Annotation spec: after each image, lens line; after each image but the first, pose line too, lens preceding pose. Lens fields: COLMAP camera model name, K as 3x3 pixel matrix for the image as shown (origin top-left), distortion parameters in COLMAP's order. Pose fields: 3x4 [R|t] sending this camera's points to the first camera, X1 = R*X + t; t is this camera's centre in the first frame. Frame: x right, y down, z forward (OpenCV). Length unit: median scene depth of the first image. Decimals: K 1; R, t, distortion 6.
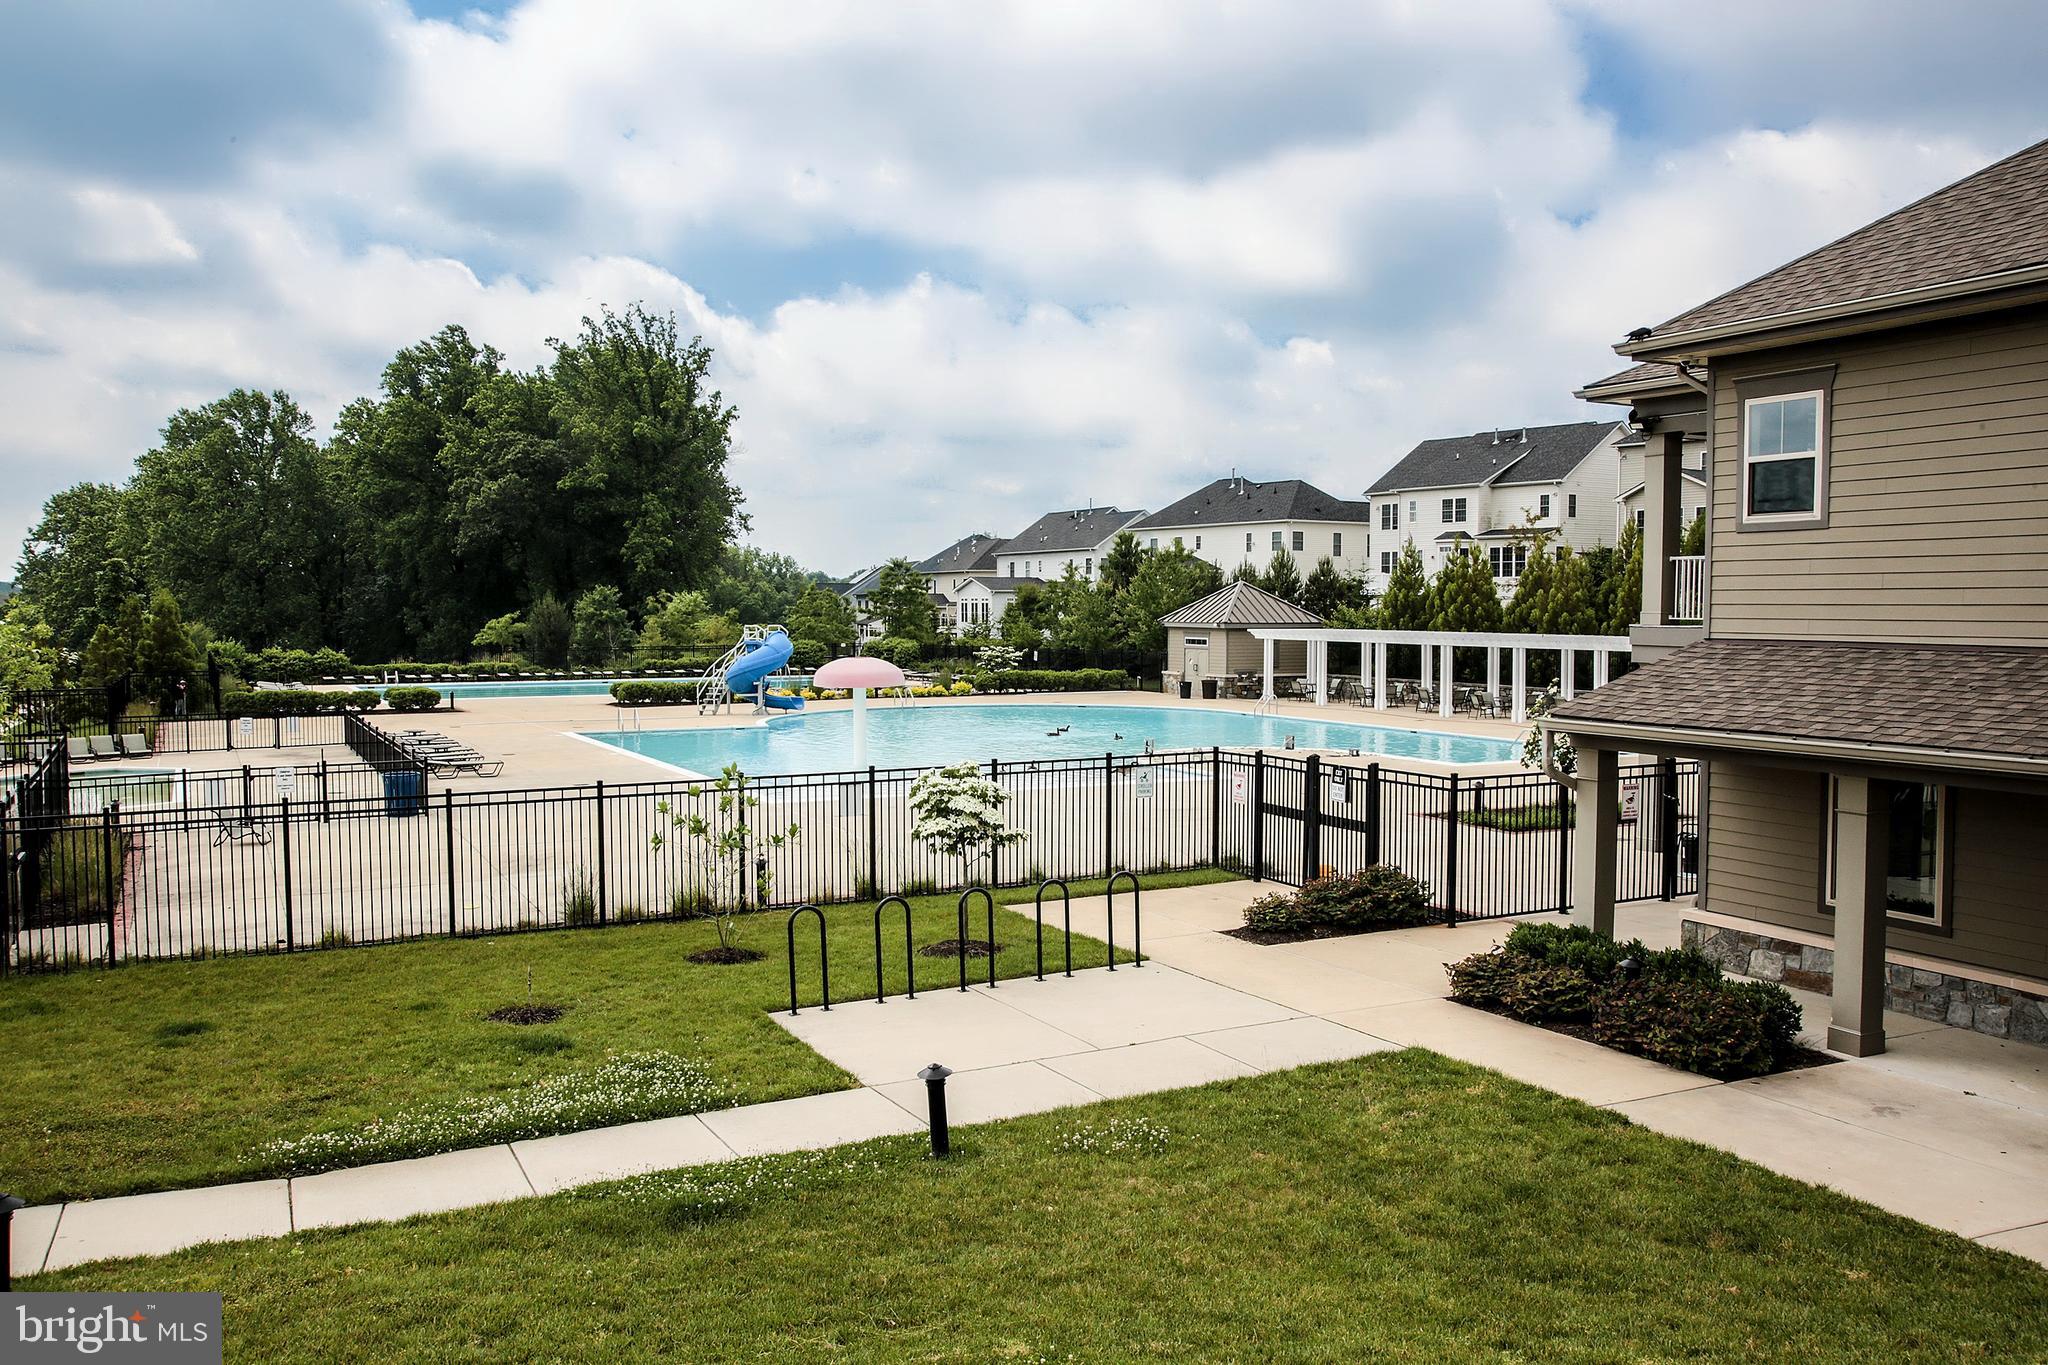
lens RADIAL K [[1654.0, 0, 1024.0], [0, 1654.0, 682.5], [0, 0, 1]] dist [-0.068962, 0.139895]
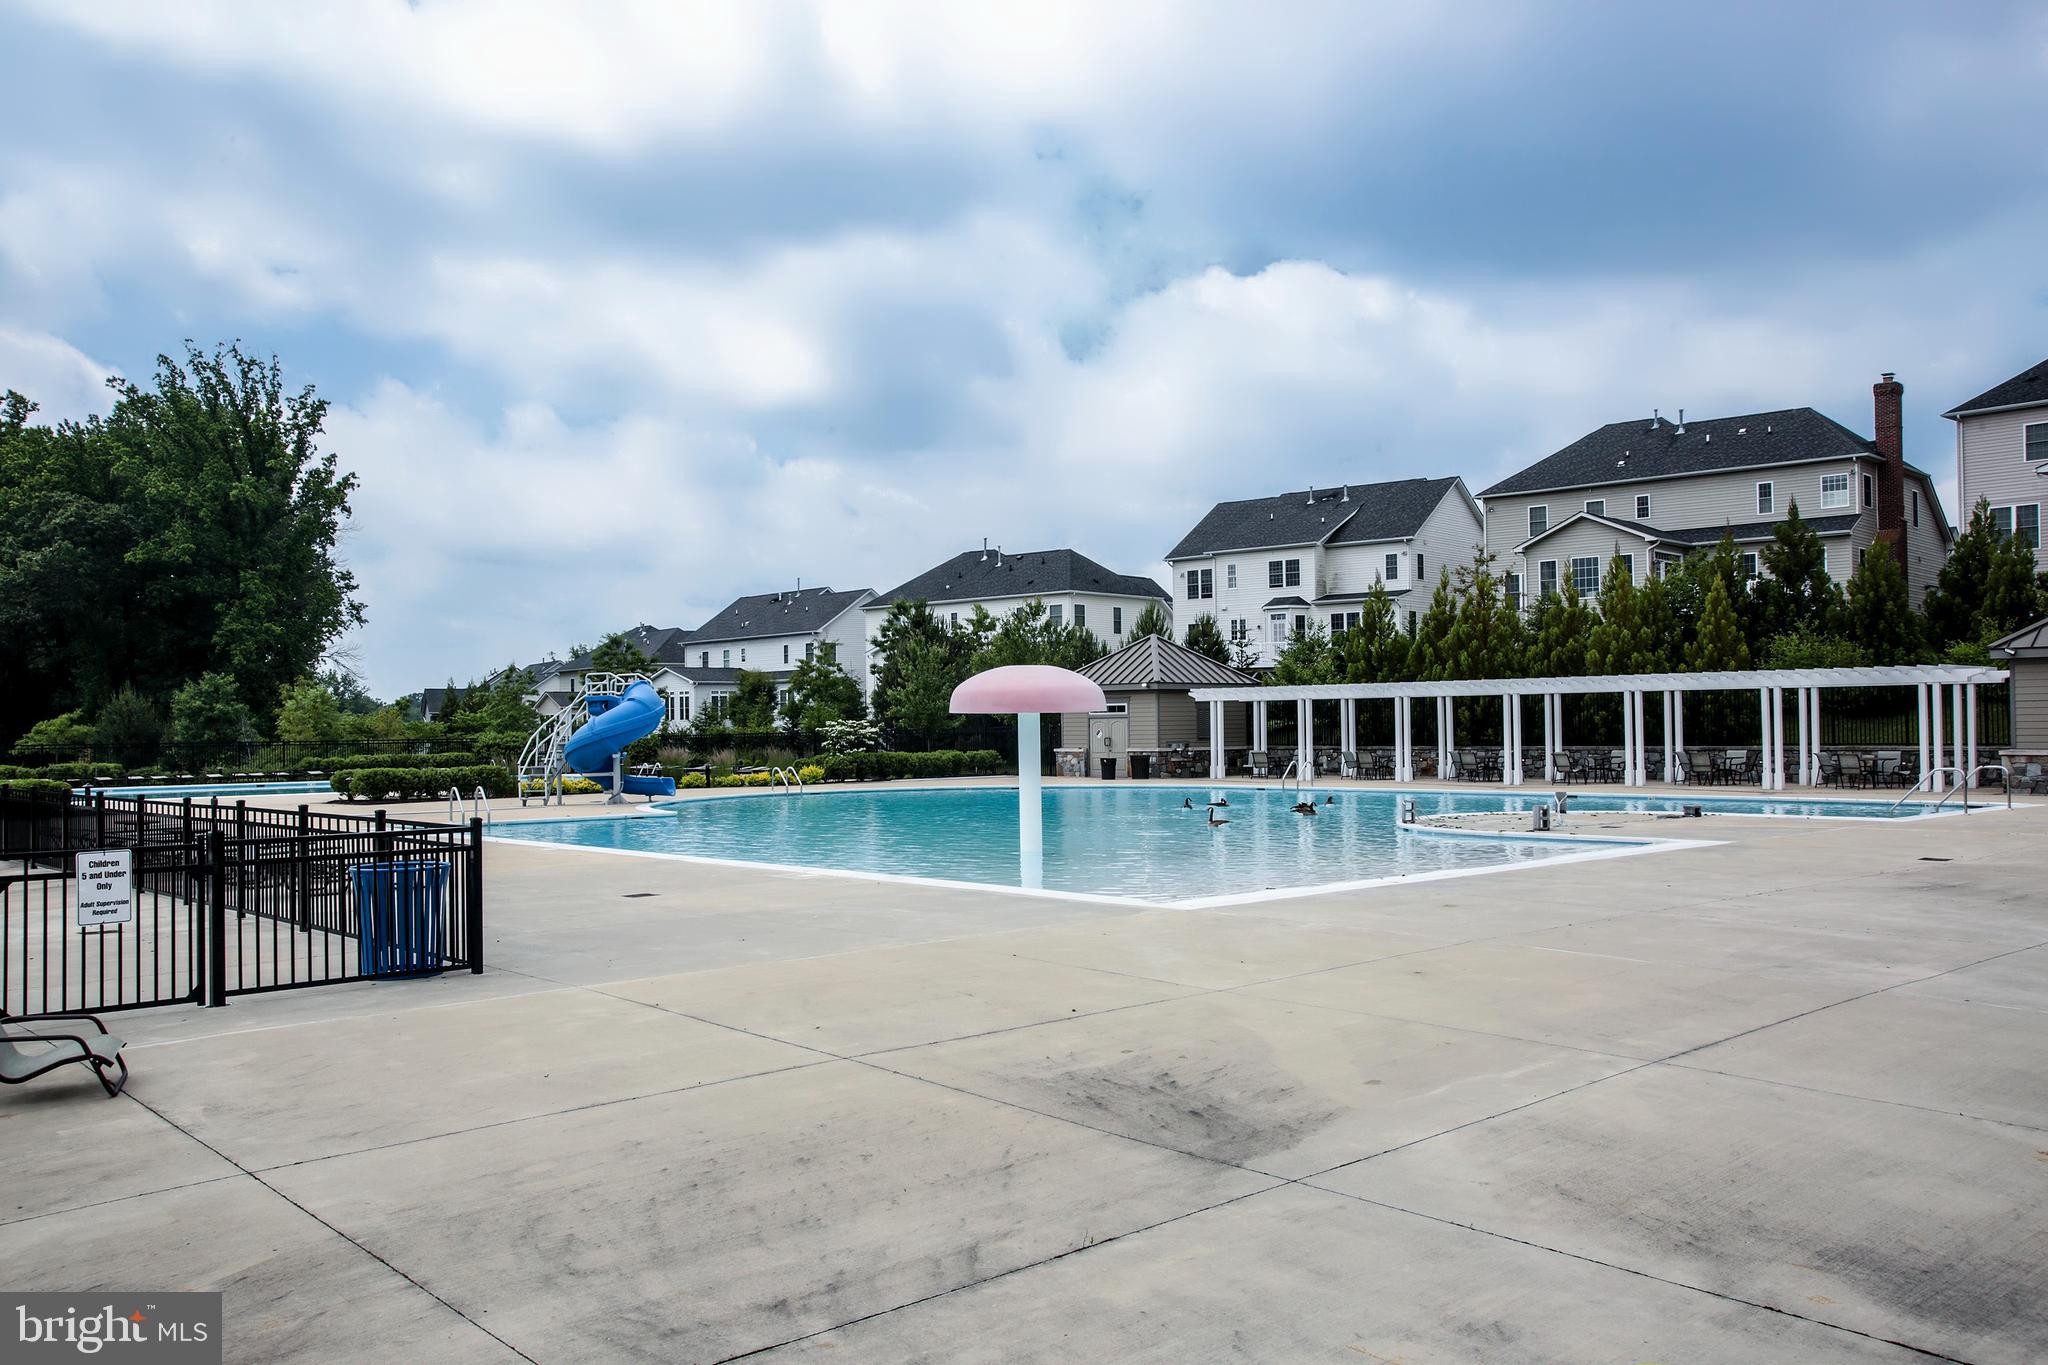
lens RADIAL K [[1654.0, 0, 1024.0], [0, 1654.0, 682.5], [0, 0, 1]] dist [-0.068962, 0.139895]
pose [[0.965355, -0.006384, 0.260862, -0.102352], [0.025821, 0.997131, -0.071151, 0.013014], [-0.259659, 0.075422, 0.962751, 0.178279]]
